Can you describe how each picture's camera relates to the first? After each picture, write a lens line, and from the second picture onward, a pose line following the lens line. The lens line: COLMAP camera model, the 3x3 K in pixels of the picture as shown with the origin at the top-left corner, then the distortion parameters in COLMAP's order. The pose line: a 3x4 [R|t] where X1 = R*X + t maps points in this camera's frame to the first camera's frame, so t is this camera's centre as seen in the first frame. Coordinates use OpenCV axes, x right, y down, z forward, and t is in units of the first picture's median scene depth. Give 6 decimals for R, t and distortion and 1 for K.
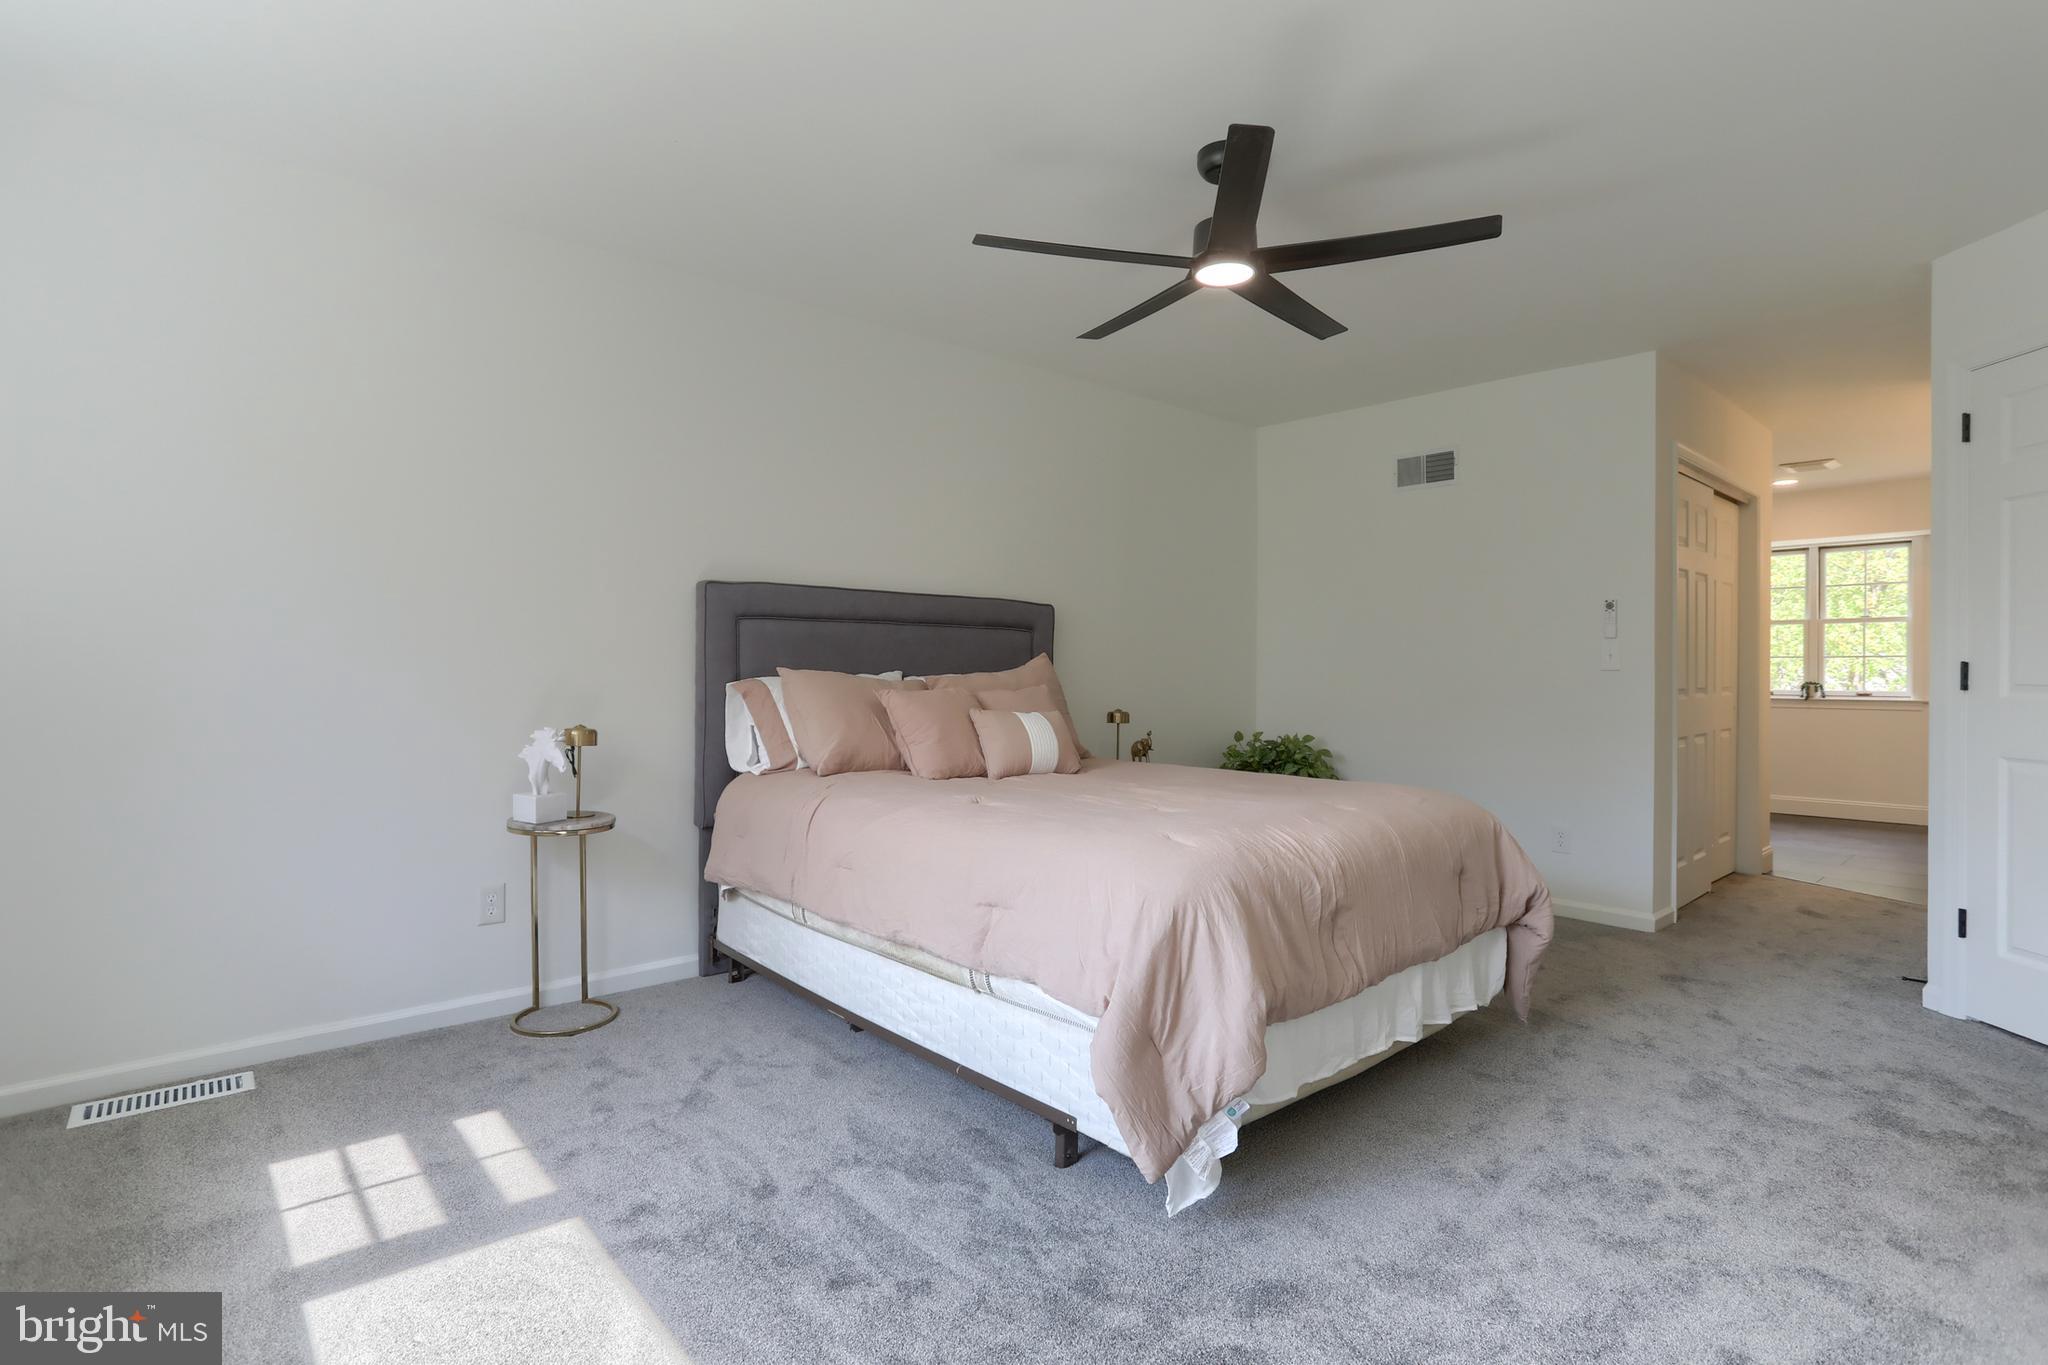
lens RADIAL K [[1019.5, 0, 1033.0], [0, 1019.5, 671.5], [0, 0, 1]] dist [-0.051241, 0.027803]
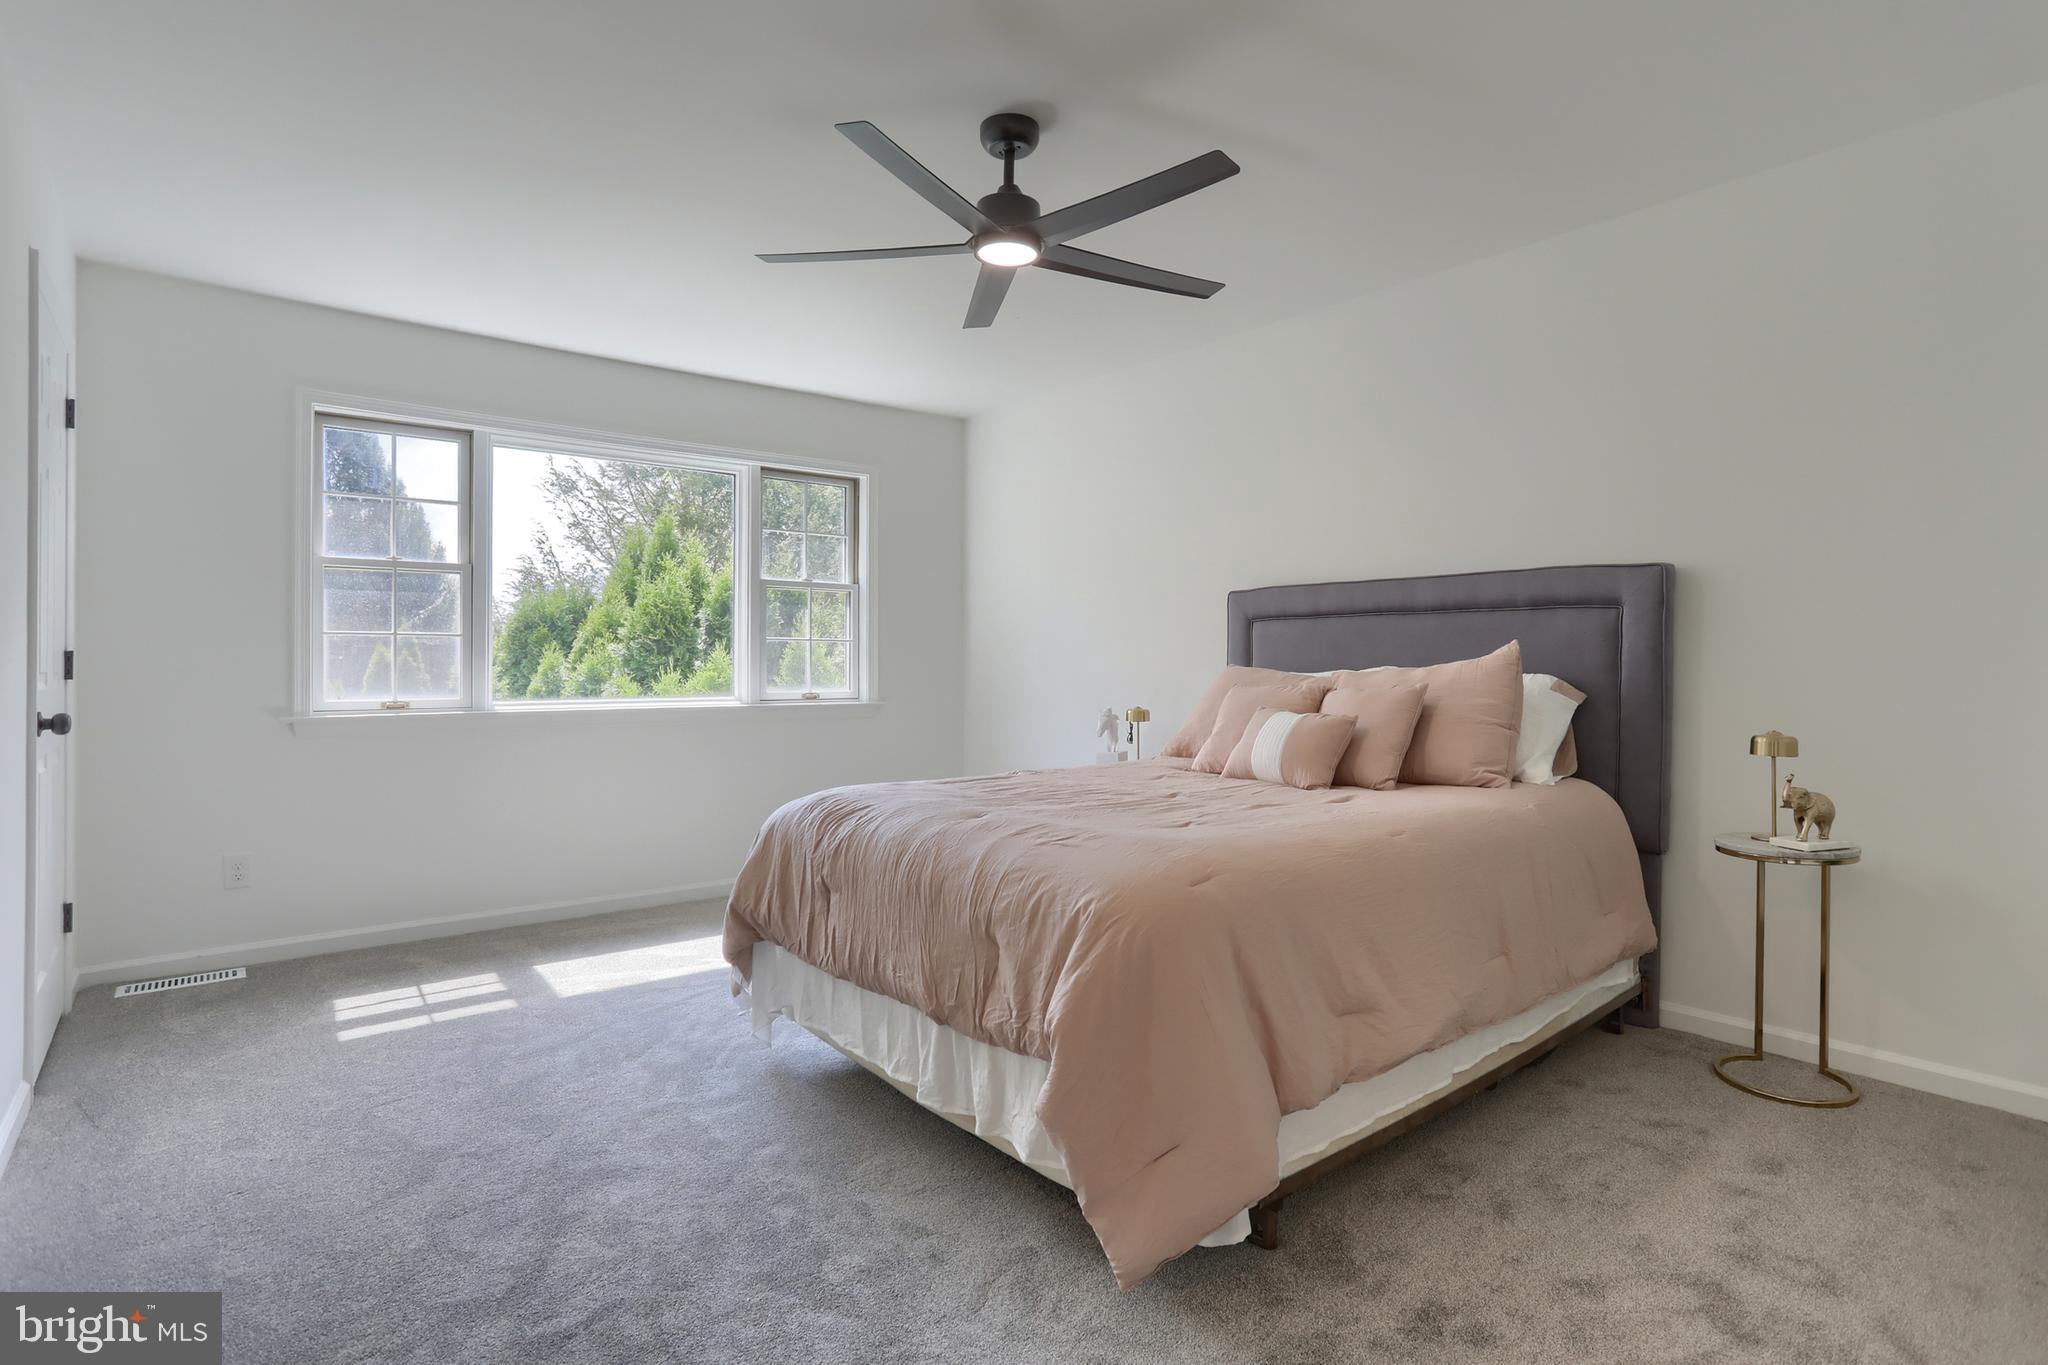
lens RADIAL K [[1043.4, 0, 1026.0], [0, 1043.4, 642.9], [0, 0, 1]] dist [-0.034733, 0.018494]
pose [[-0.047922, -0.026594, -0.998497, 0.676600], [0.001399, 0.999643, -0.026692, 0.002075], [0.998850, -0.002676, -0.047867, 0.616192]]
